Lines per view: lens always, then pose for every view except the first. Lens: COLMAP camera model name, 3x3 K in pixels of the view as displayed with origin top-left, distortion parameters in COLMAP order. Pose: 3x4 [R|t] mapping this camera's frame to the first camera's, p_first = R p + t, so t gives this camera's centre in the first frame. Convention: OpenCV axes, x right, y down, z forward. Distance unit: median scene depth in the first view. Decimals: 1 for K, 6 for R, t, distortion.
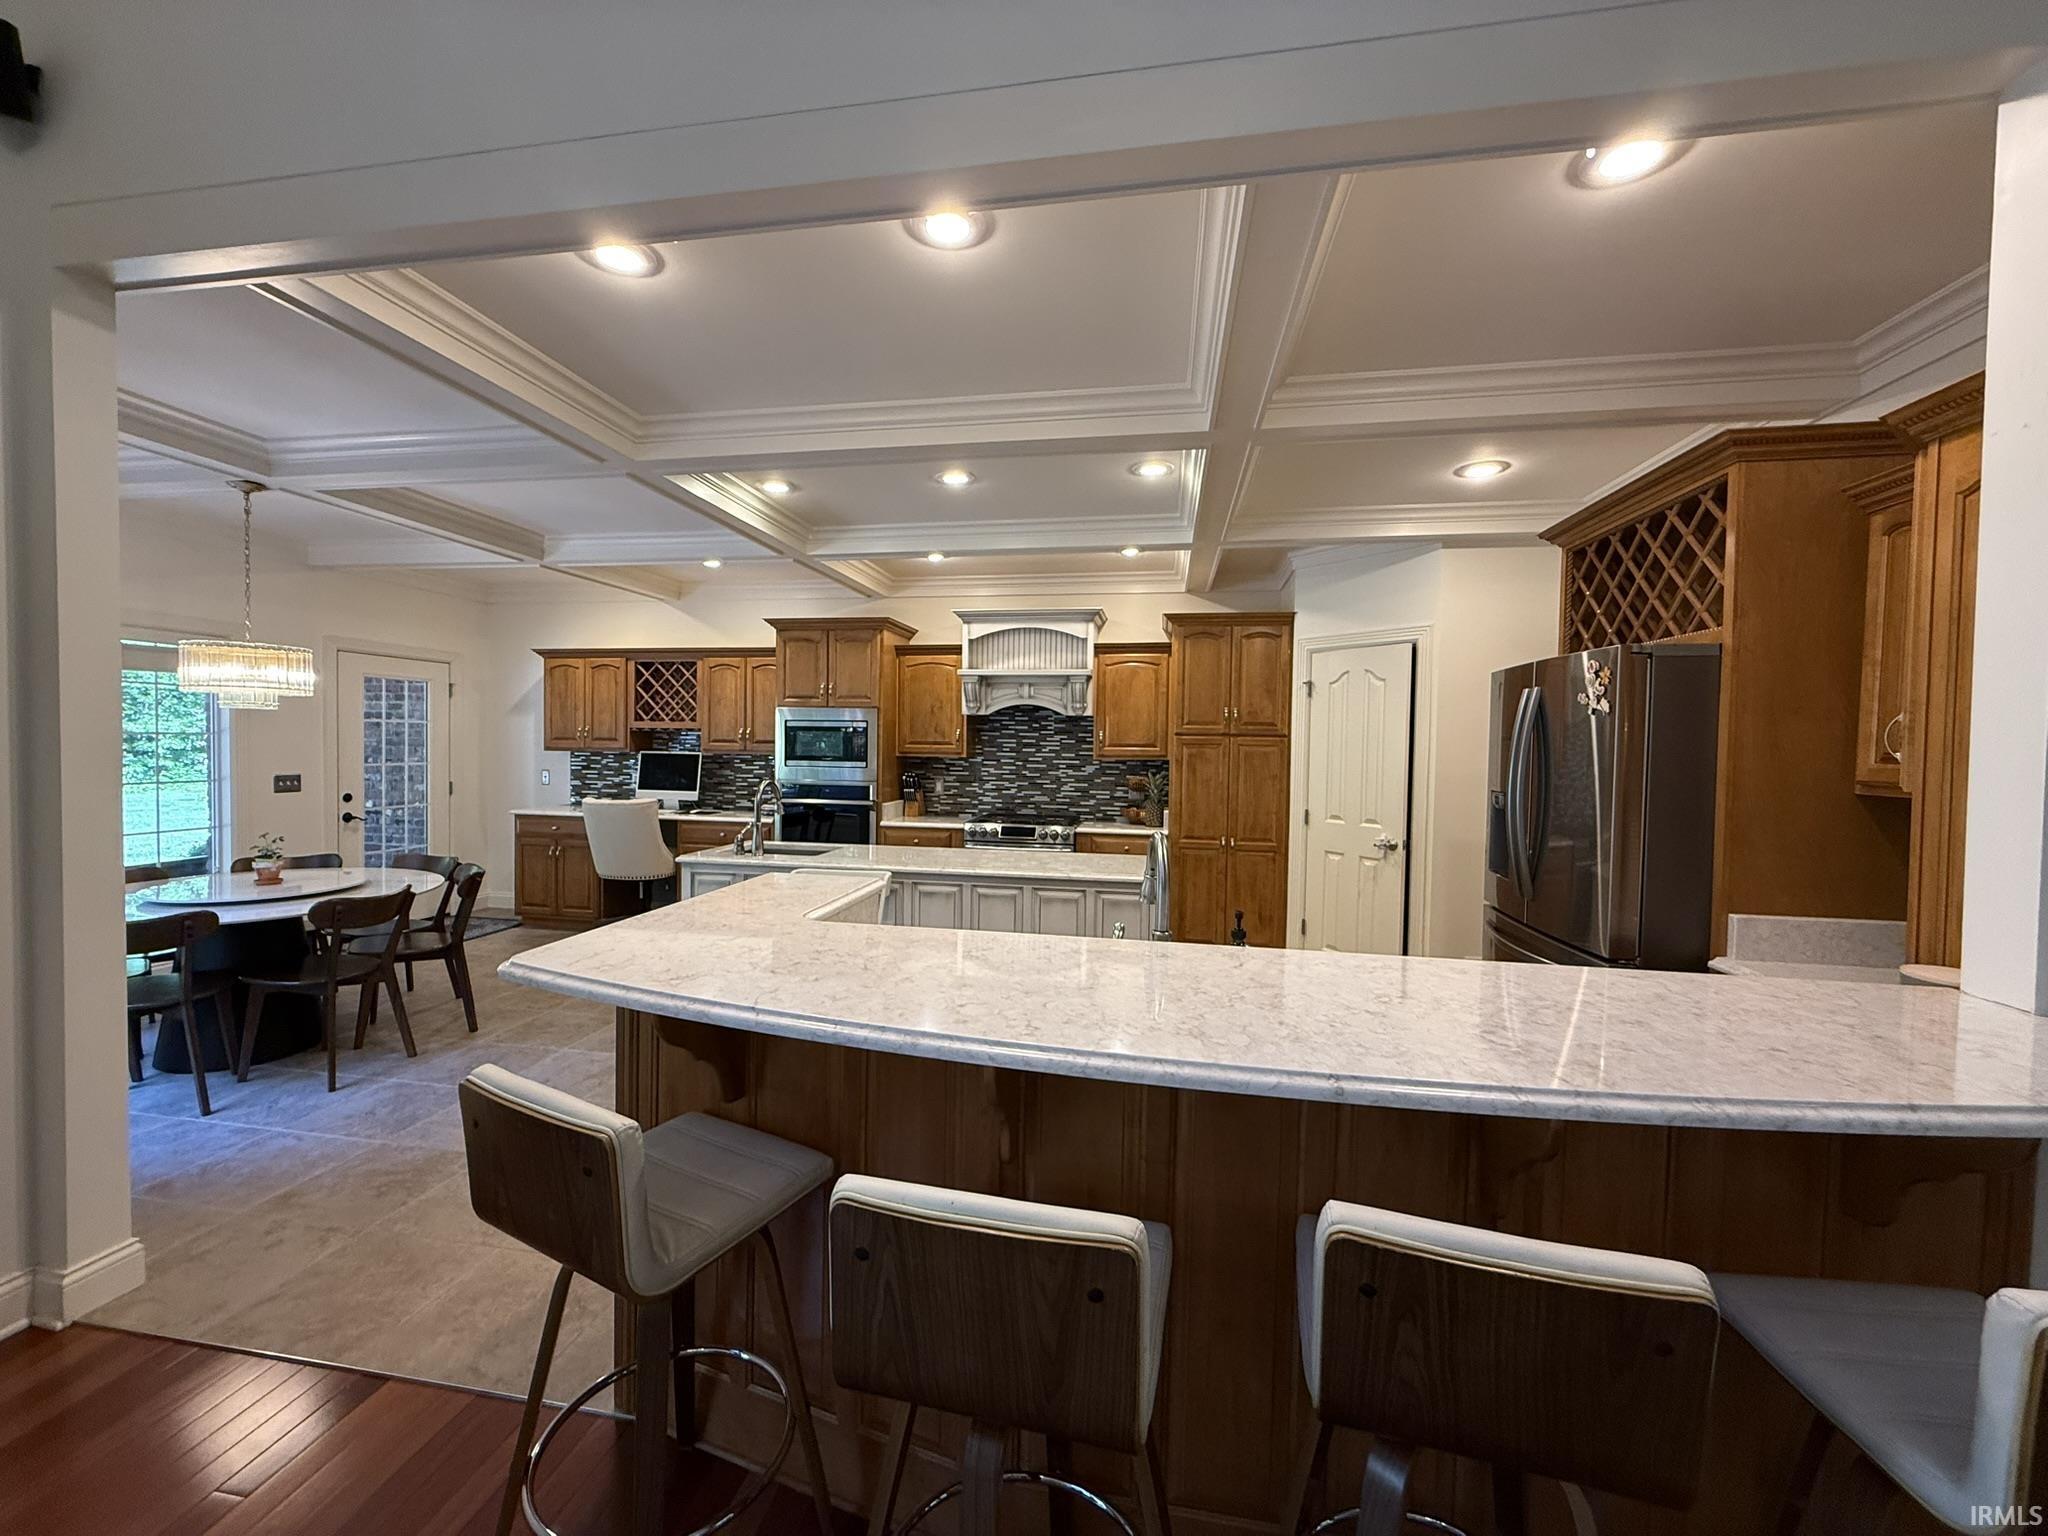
lens RADIAL K [[806.7, 0, 1023.4], [0, 806.7, 766.2], [0, 0, 1]] dist [0.003801, 0.000480]
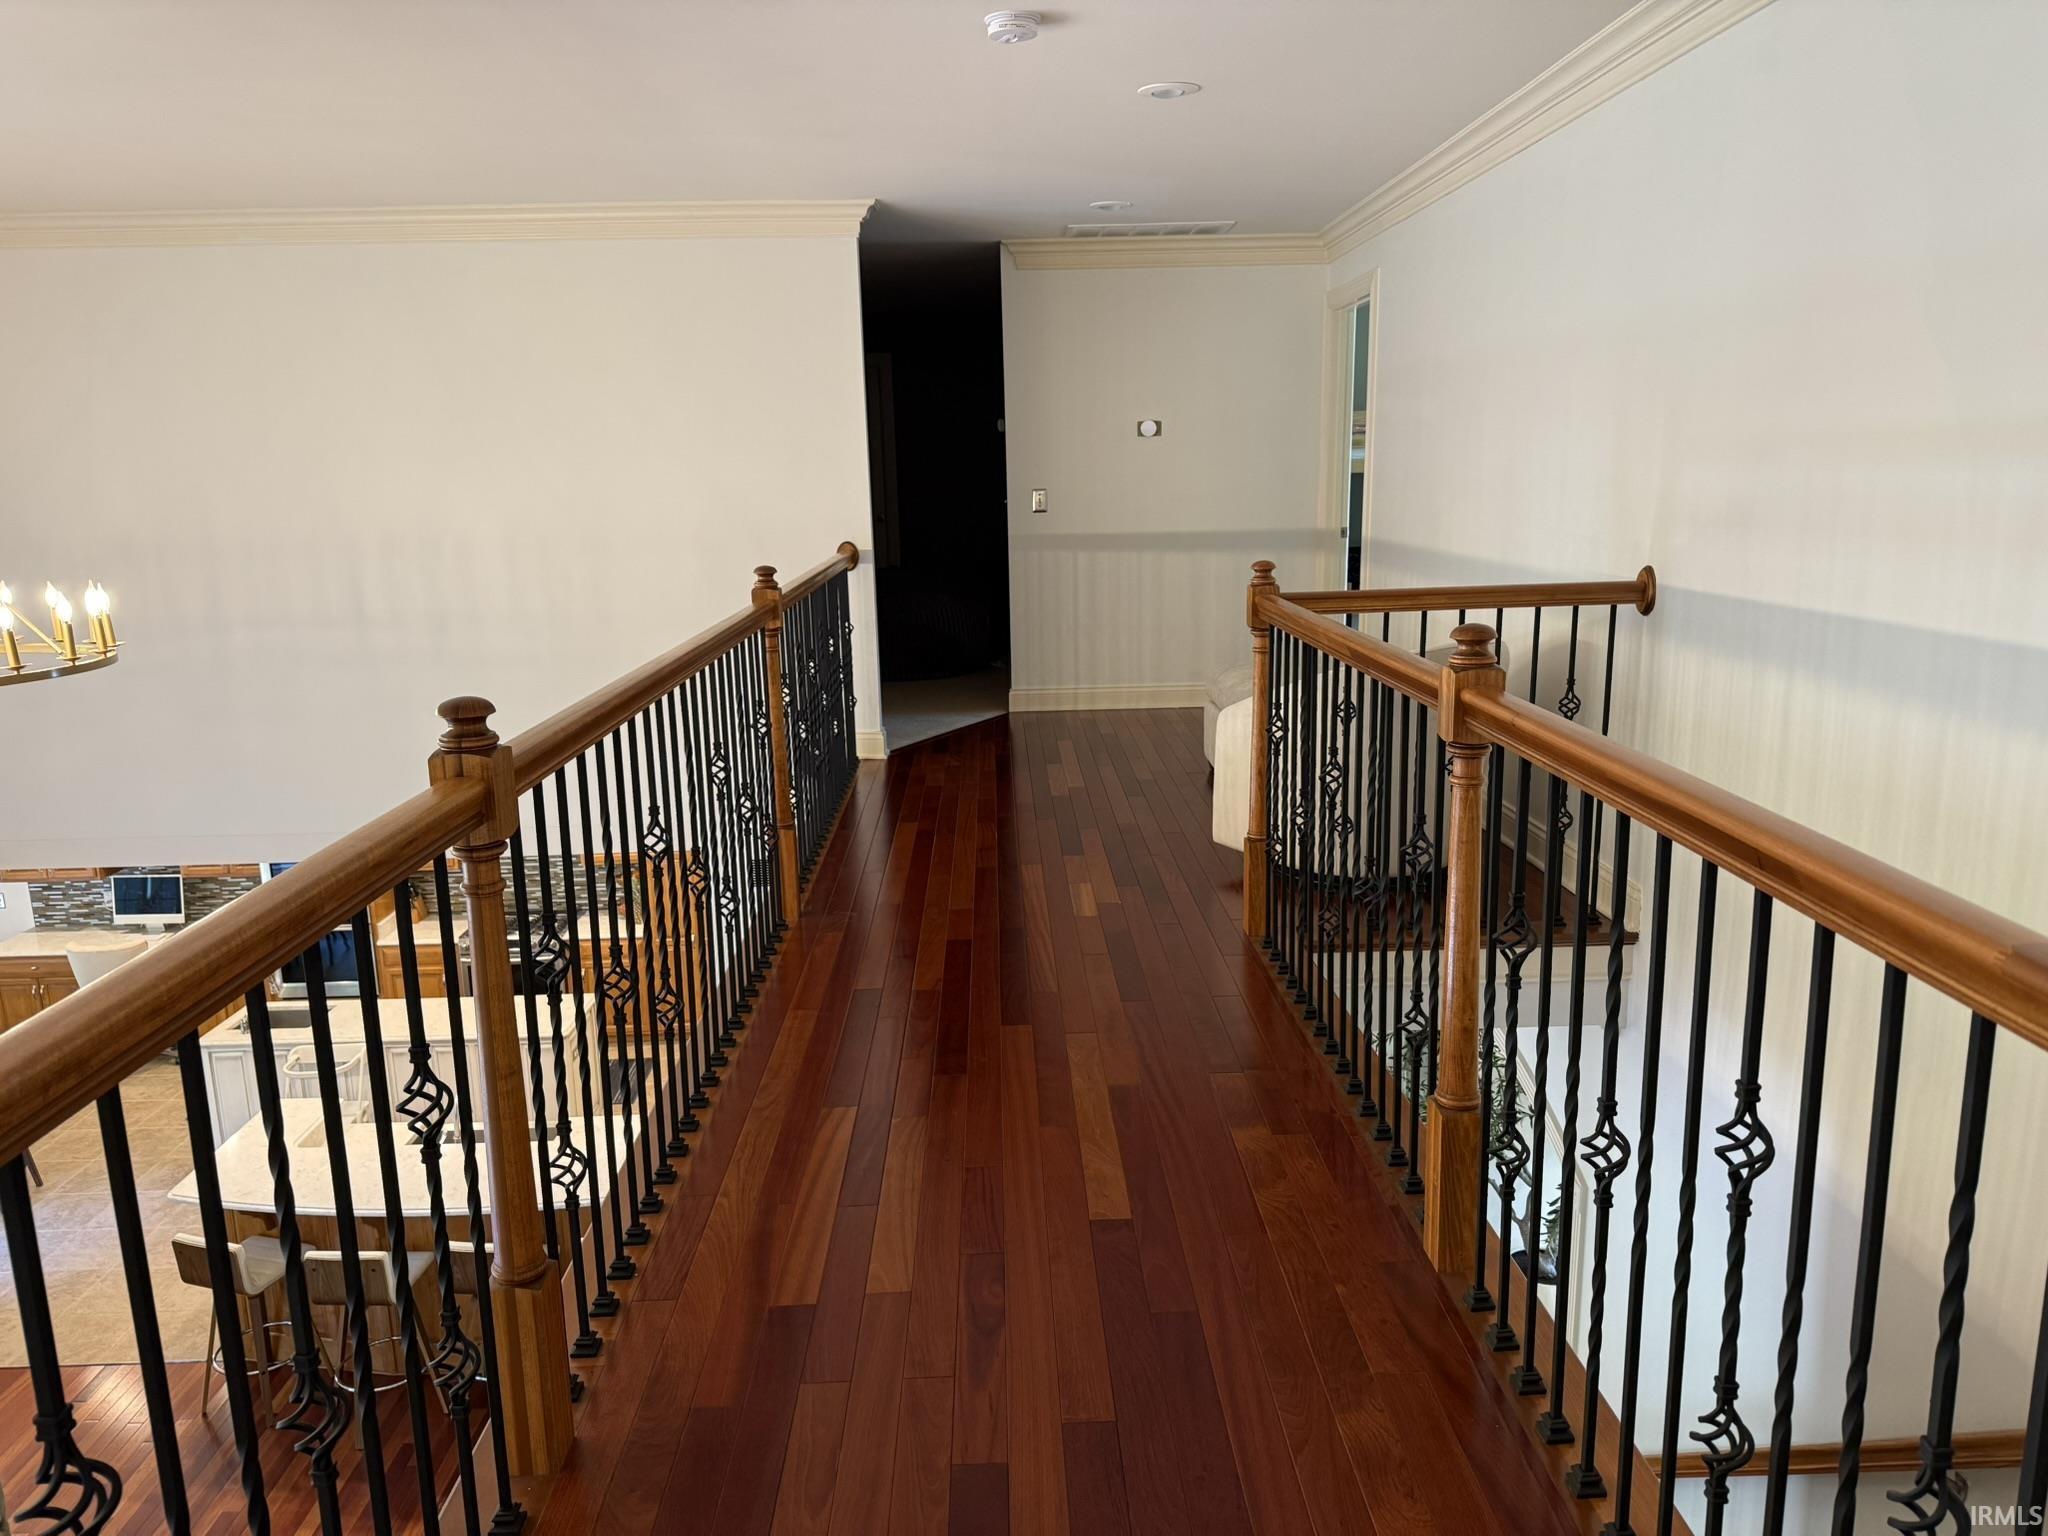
lens RADIAL K [[1438.1, 0, 1023.1], [0, 1438.1, 768.7], [0, 0, 1]] dist [0.001421, 0.002287]
pose [[0.981542, -0.079462, 0.173955, 0.311337], [0.046715, 0.981659, 0.184832, -0.418279], [-0.185452, -0.173294, 0.967252, -0.859145]]
